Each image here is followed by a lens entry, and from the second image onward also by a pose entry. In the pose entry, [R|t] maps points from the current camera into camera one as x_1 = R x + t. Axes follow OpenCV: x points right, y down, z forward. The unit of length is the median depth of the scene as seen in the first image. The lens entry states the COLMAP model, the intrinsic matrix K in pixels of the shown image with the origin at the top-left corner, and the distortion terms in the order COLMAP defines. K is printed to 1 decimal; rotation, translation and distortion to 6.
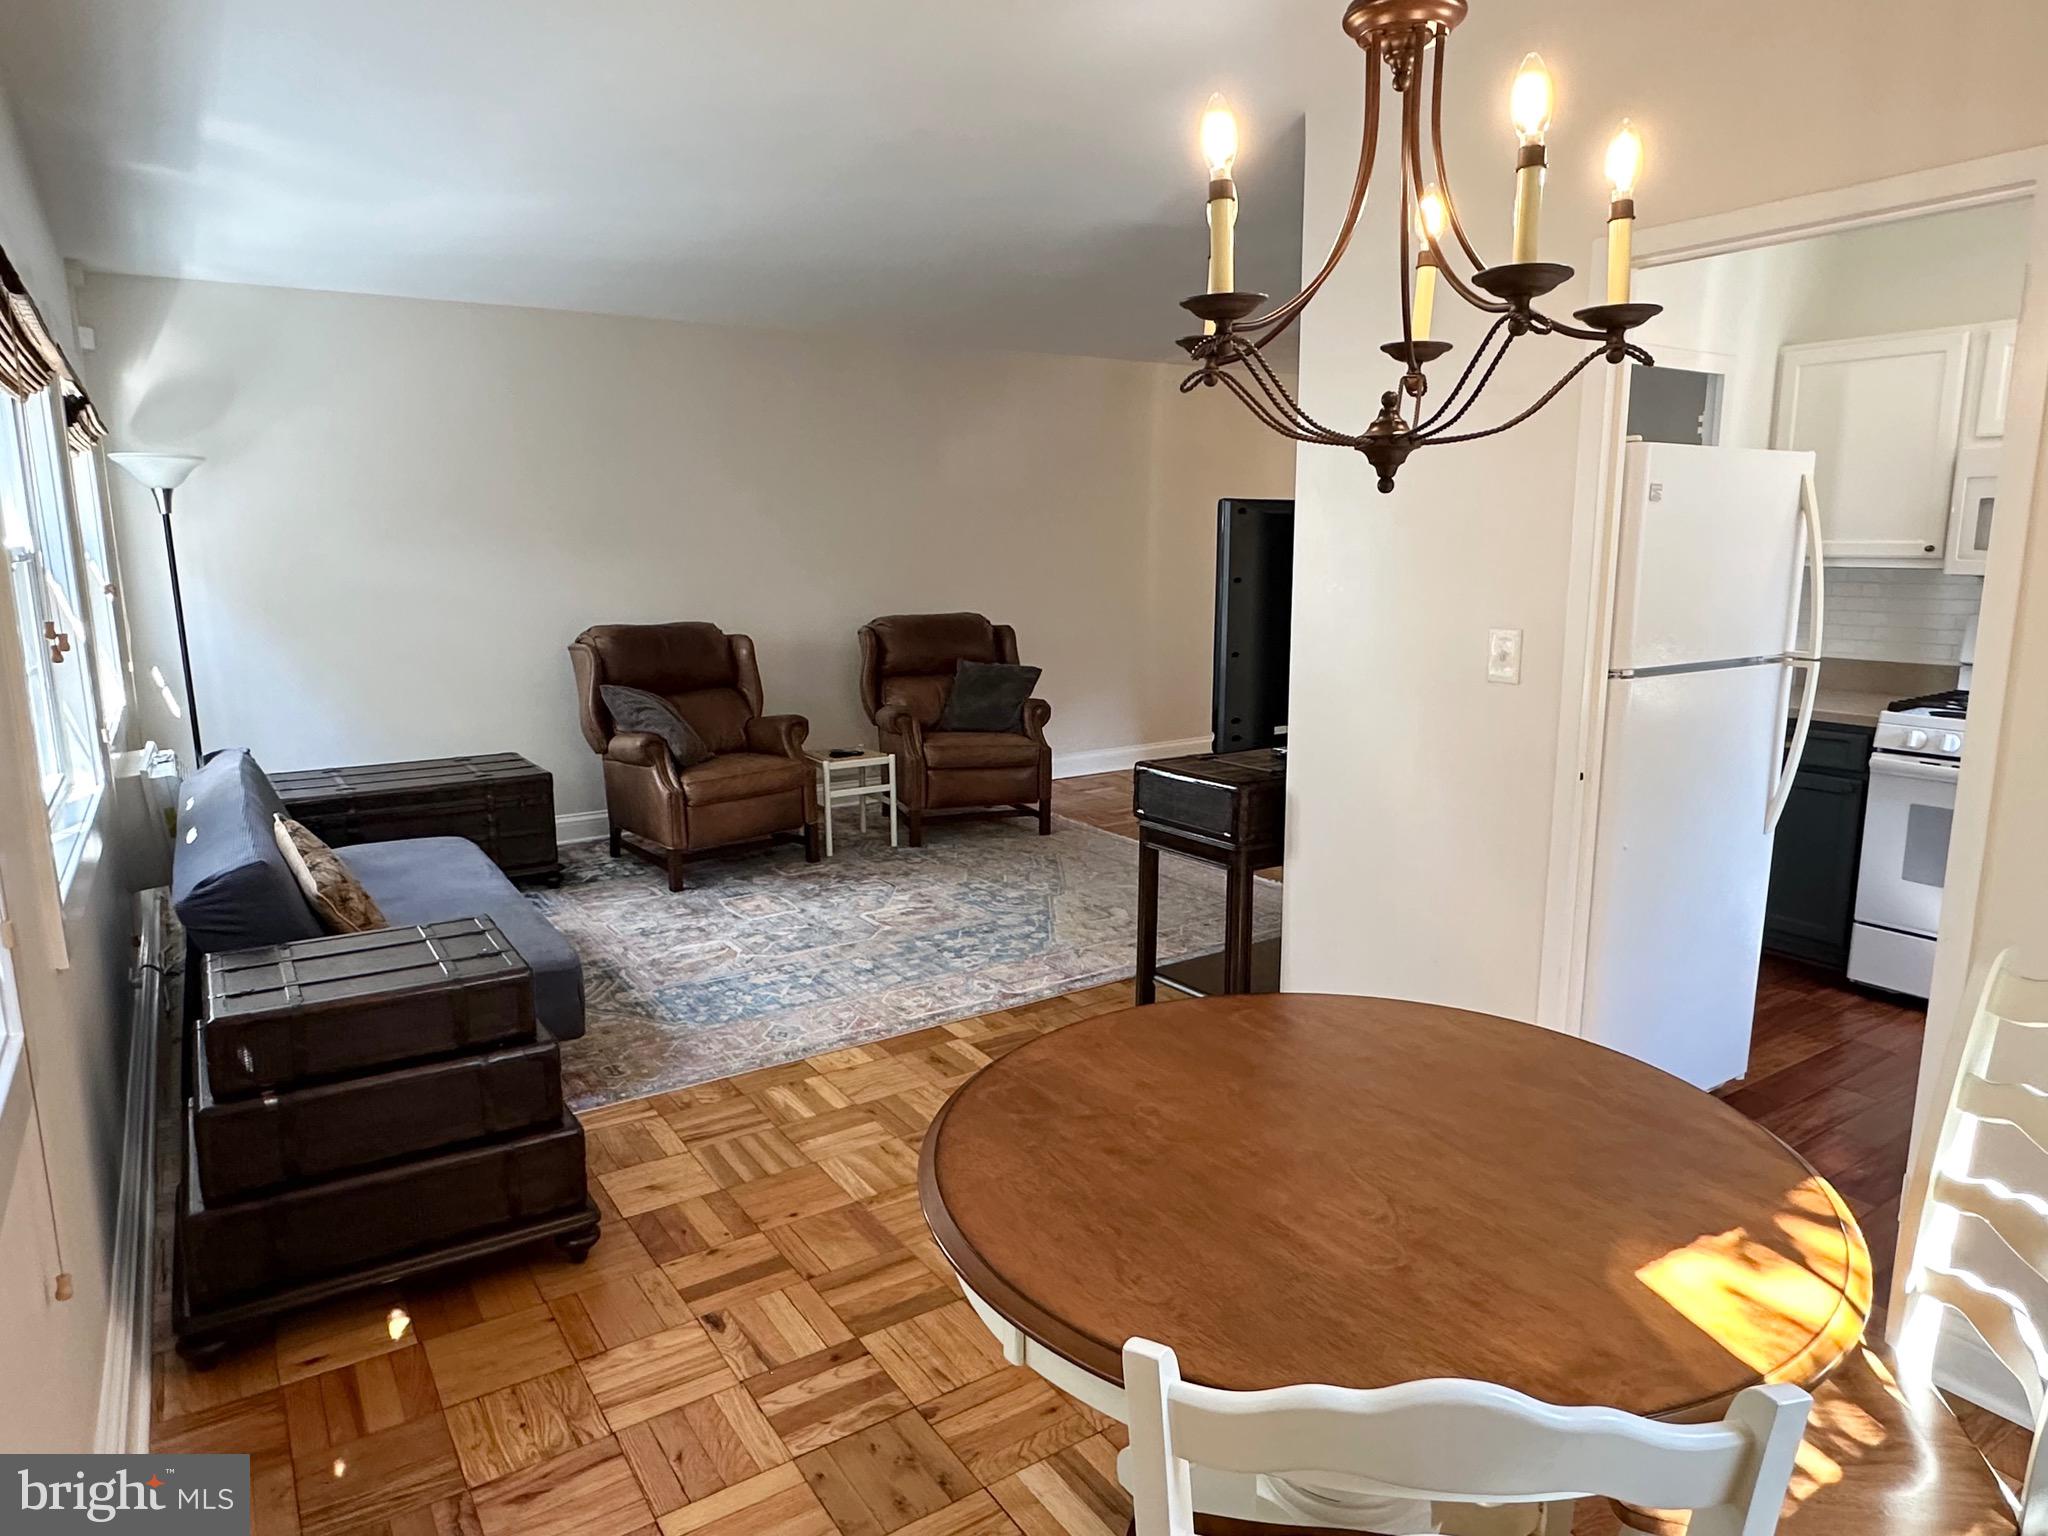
lens RADIAL K [[1248.8, 0, 1022.2], [0, 1248.8, 766.7], [0, 0, 1]] dist [-0.001622, 0.000054]
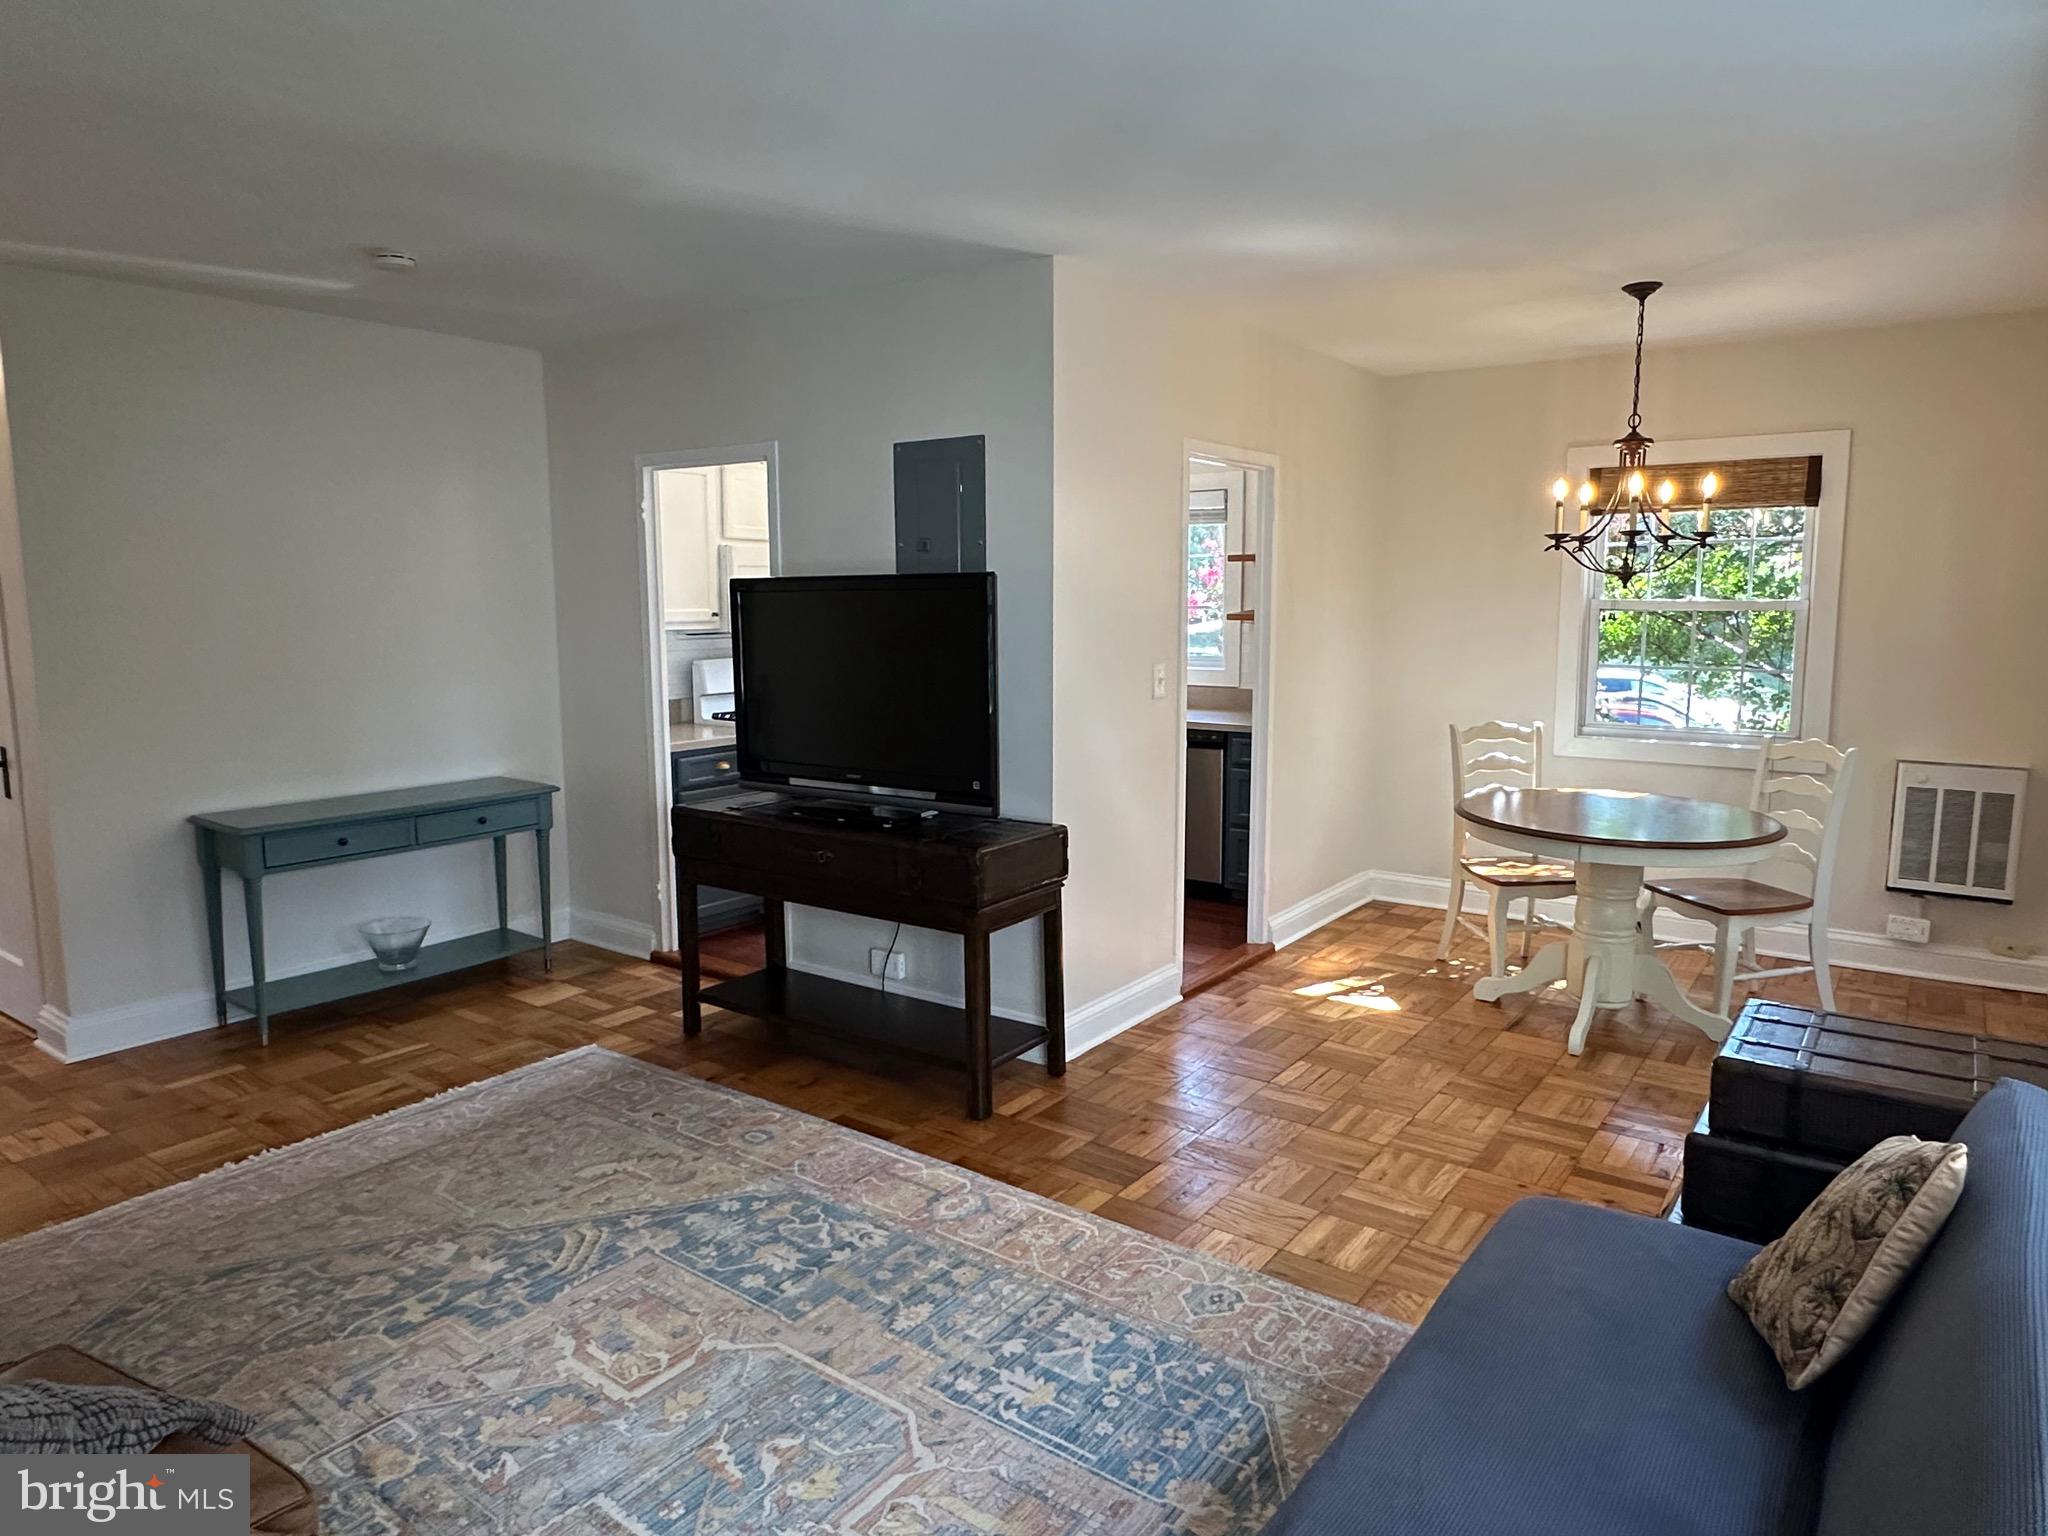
lens RADIAL K [[1248.8, 0, 1031.0], [0, 1248.8, 760.7], [0, 0, 1]] dist [-0.001622, 0.000054]
pose [[-0.342116, -0.117950, 0.932226, -0.640148], [0.173020, 0.967220, 0.185874, -0.191709], [-0.923591, 0.224884, -0.310494, 1.019558]]
